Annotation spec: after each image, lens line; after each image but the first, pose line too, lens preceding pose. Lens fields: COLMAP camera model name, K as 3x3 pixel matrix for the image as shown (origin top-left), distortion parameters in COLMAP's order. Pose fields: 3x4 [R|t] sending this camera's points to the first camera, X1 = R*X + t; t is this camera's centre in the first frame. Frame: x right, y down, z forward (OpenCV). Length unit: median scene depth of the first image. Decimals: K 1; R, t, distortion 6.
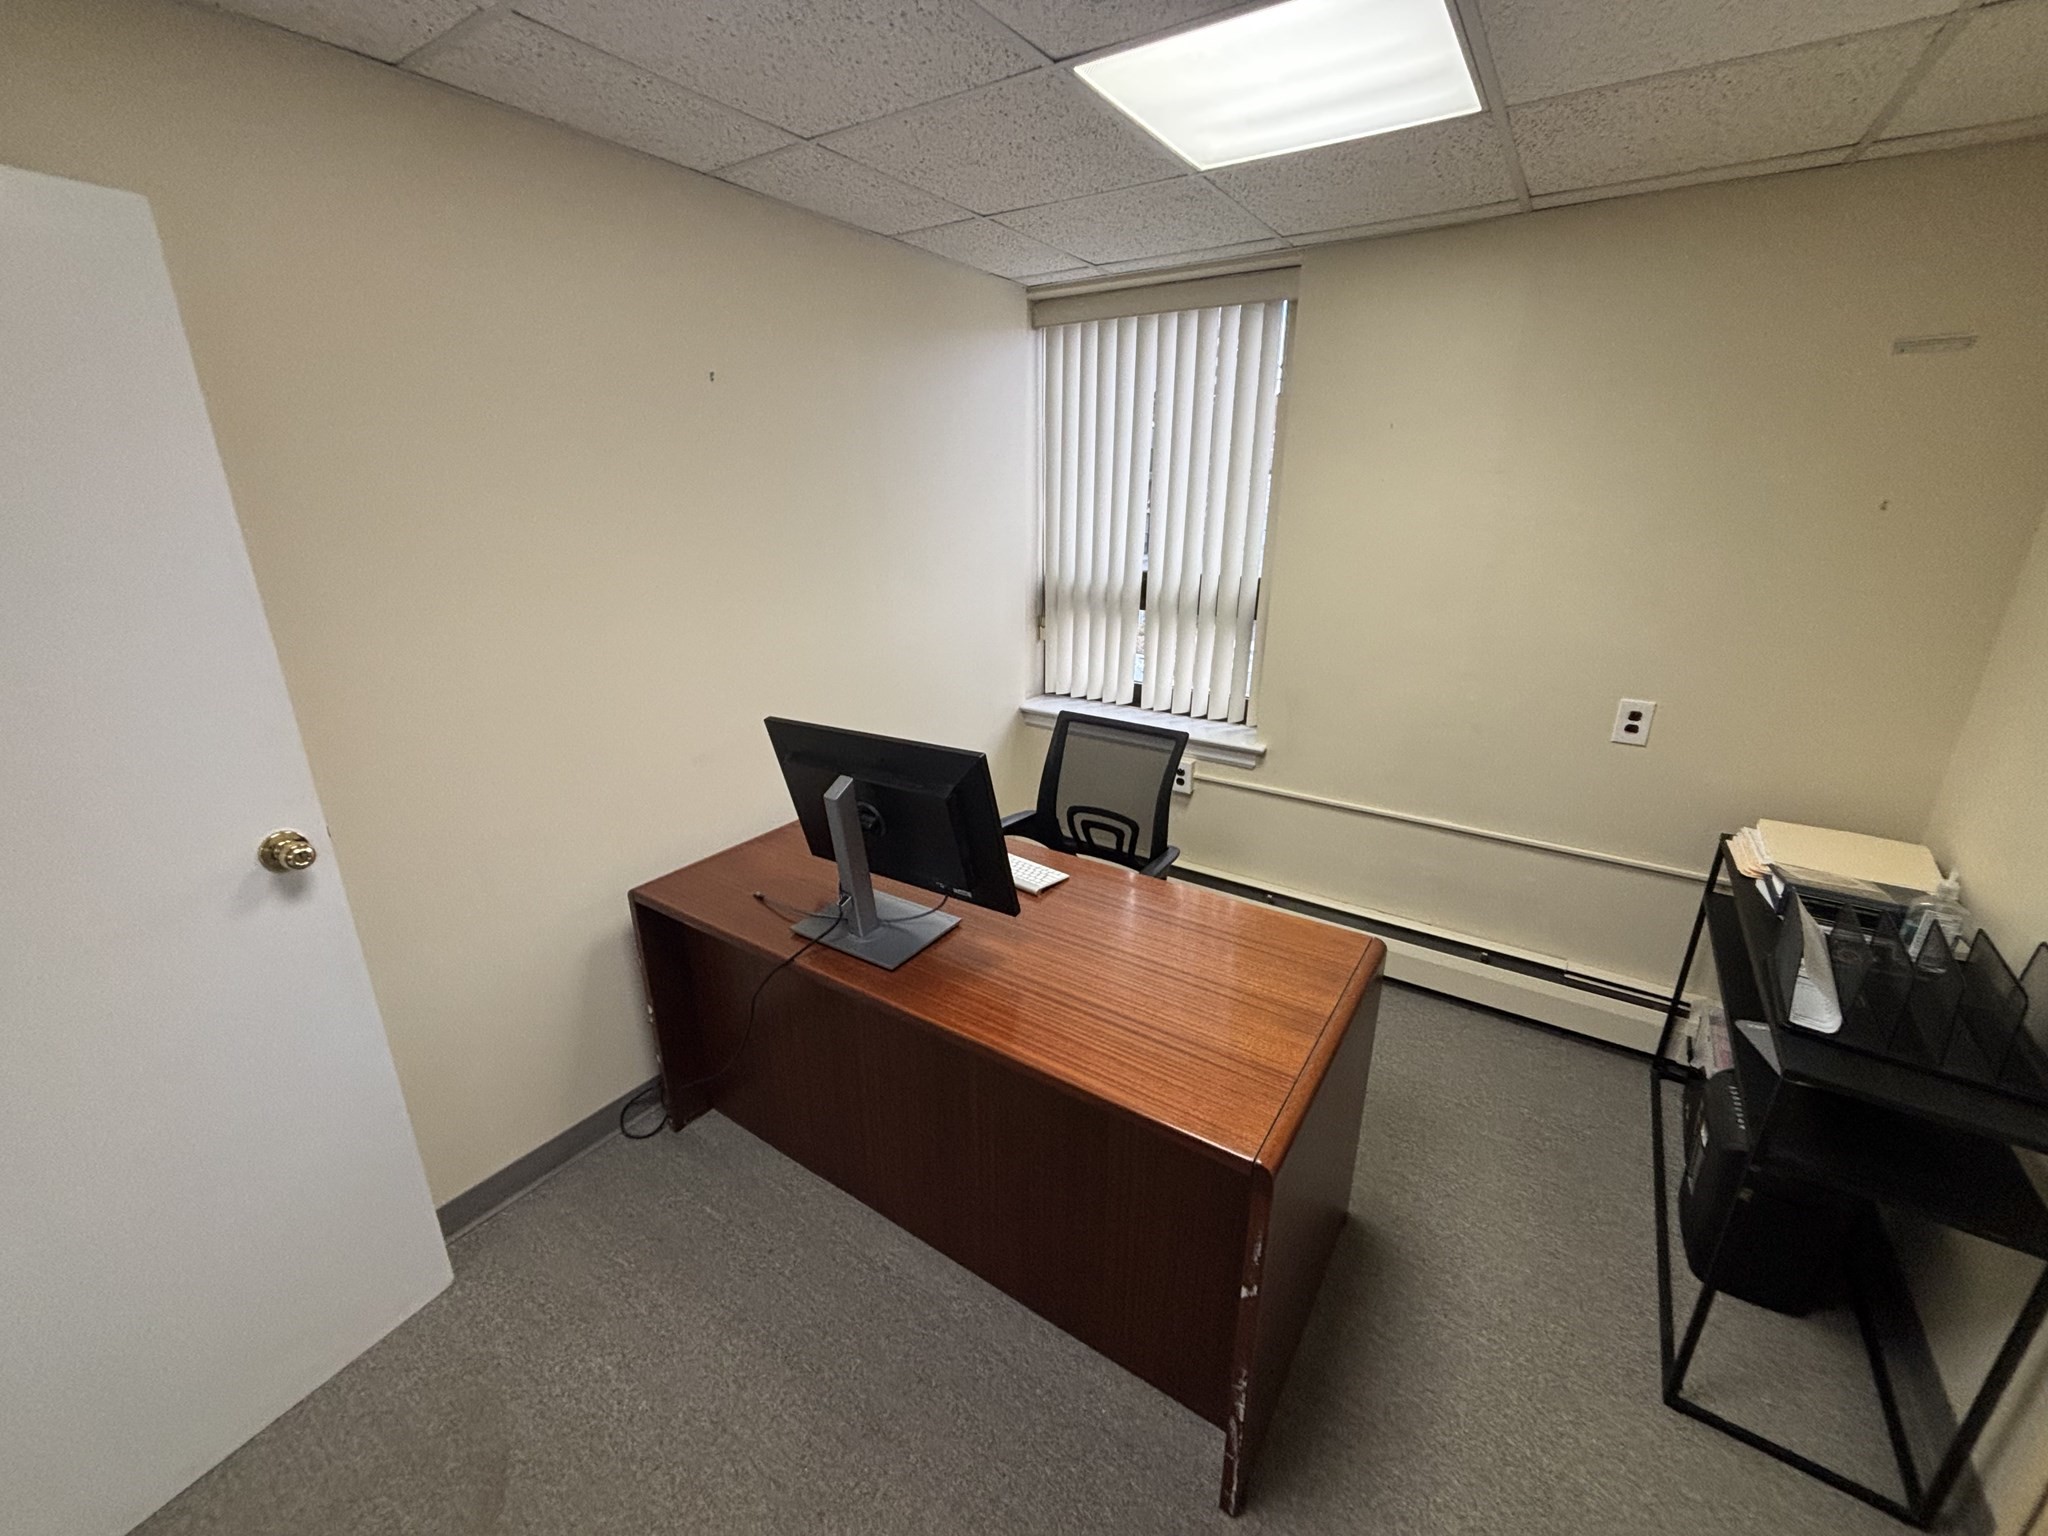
lens RADIAL K [[826.6, 0, 1024.5], [0, 826.6, 763.4], [0, 0, 1]] dist [0.001191, -0.000177]
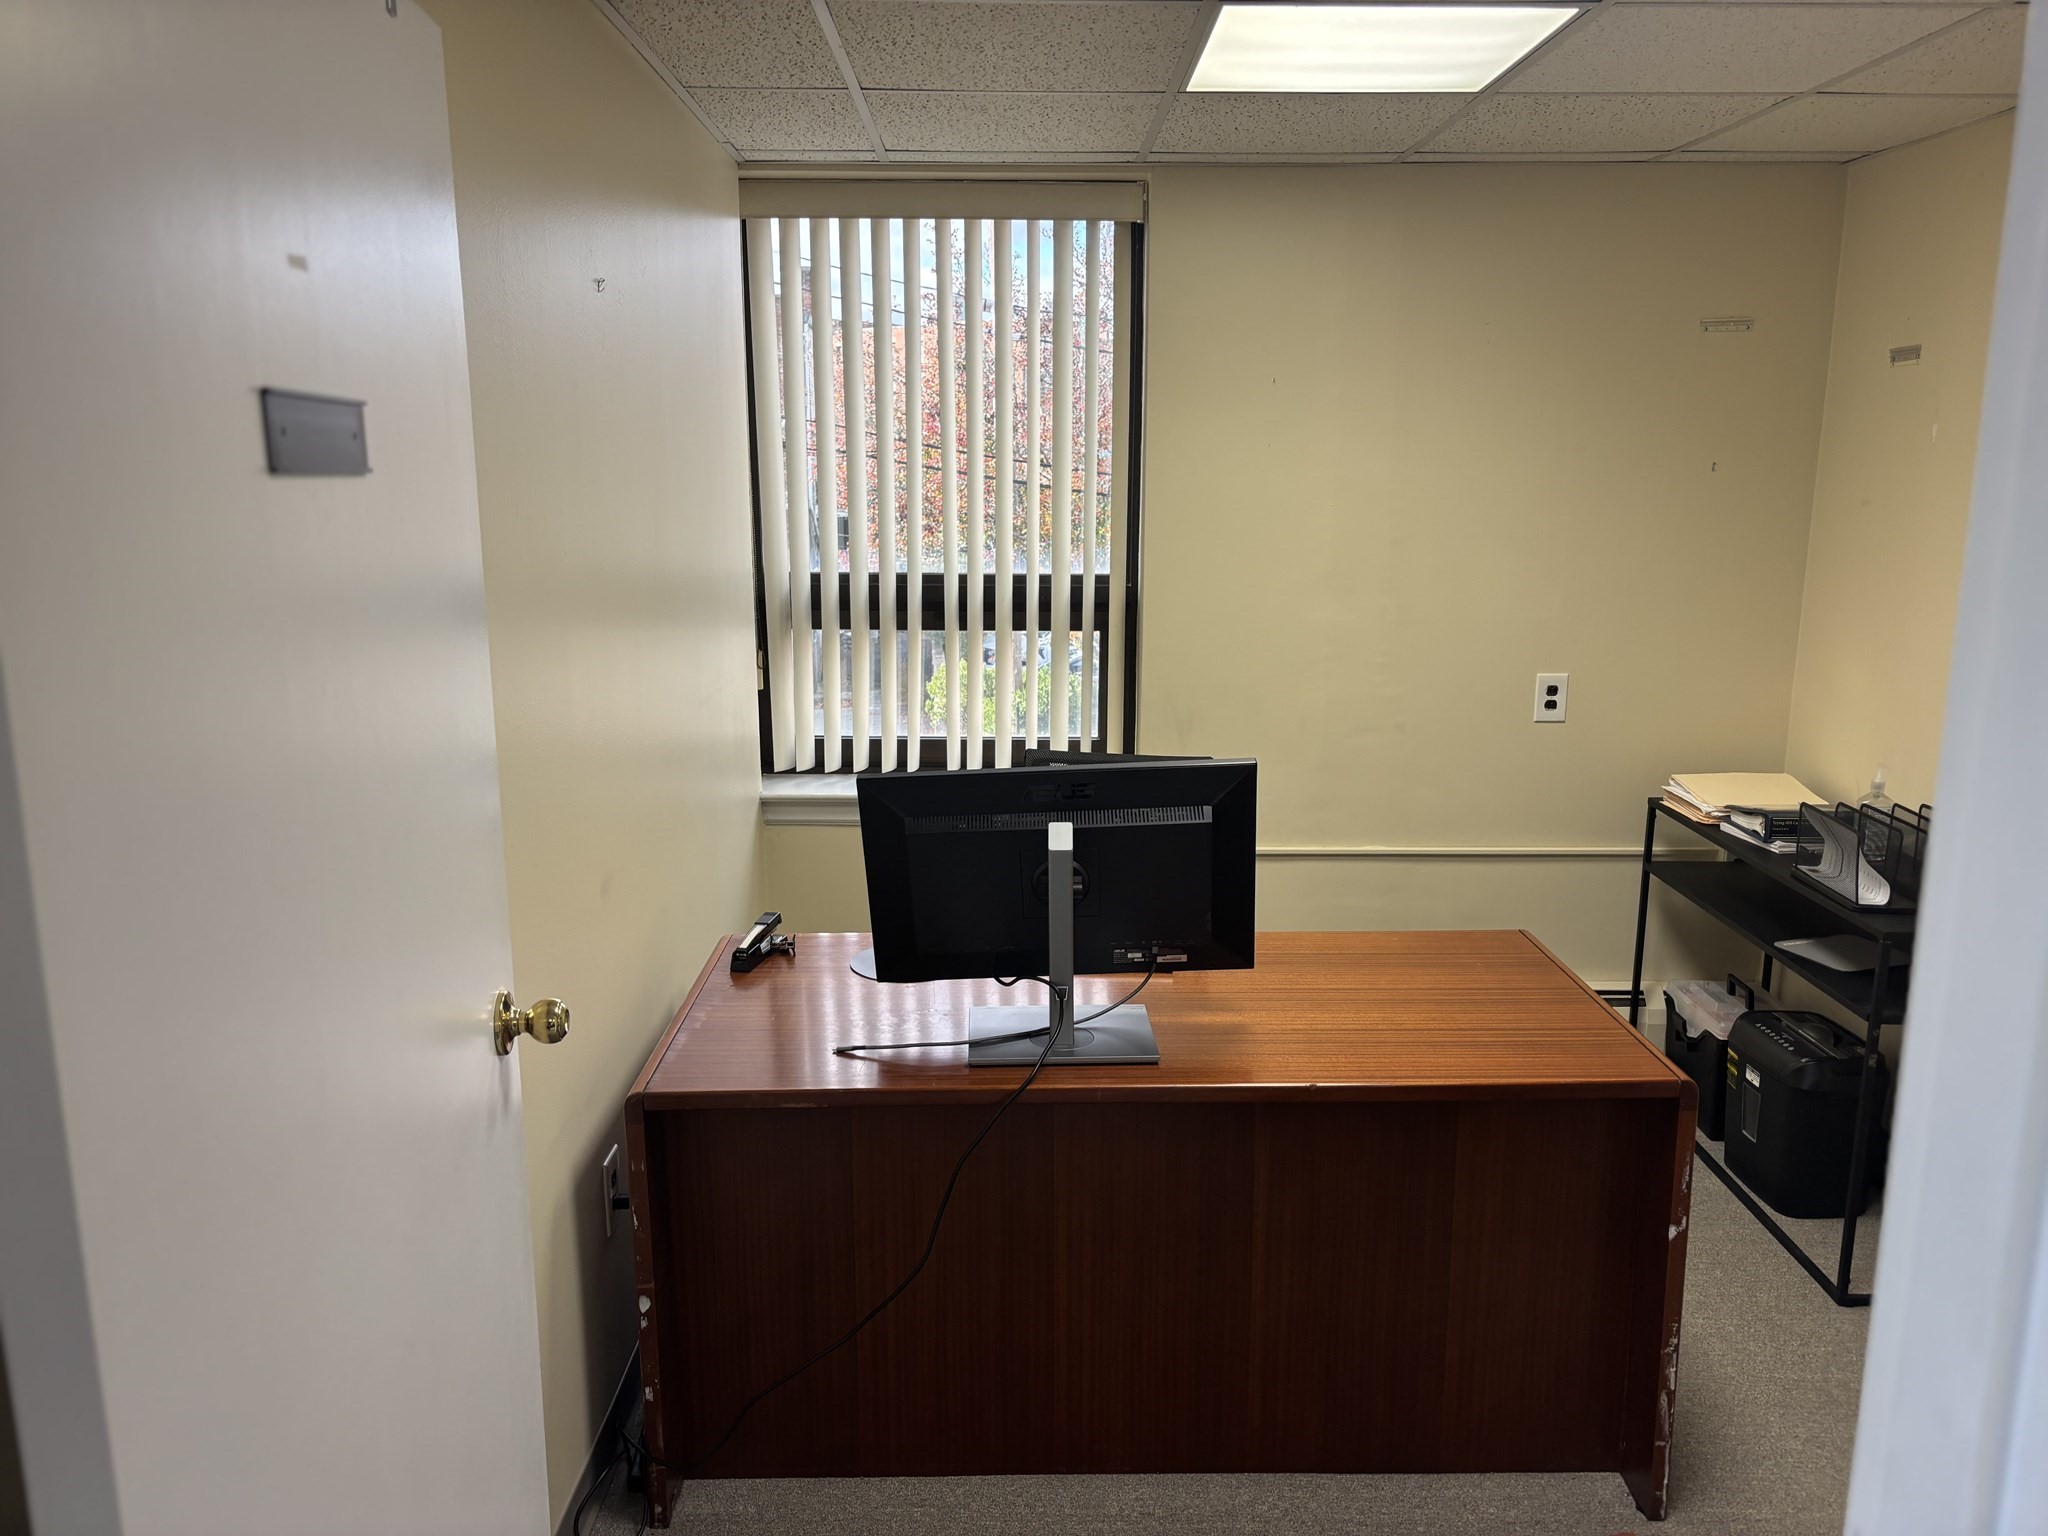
lens RADIAL K [[1579.7, 0, 1026.0], [0, 1579.7, 771.2], [0, 0, 1]] dist [0.002713, -0.010308]
pose [[0.828328, -0.115310, 0.548248, -0.718534], [0.179227, 0.981704, -0.064311, 0.038868], [-0.530801, 0.151531, 0.833840, -0.139375]]
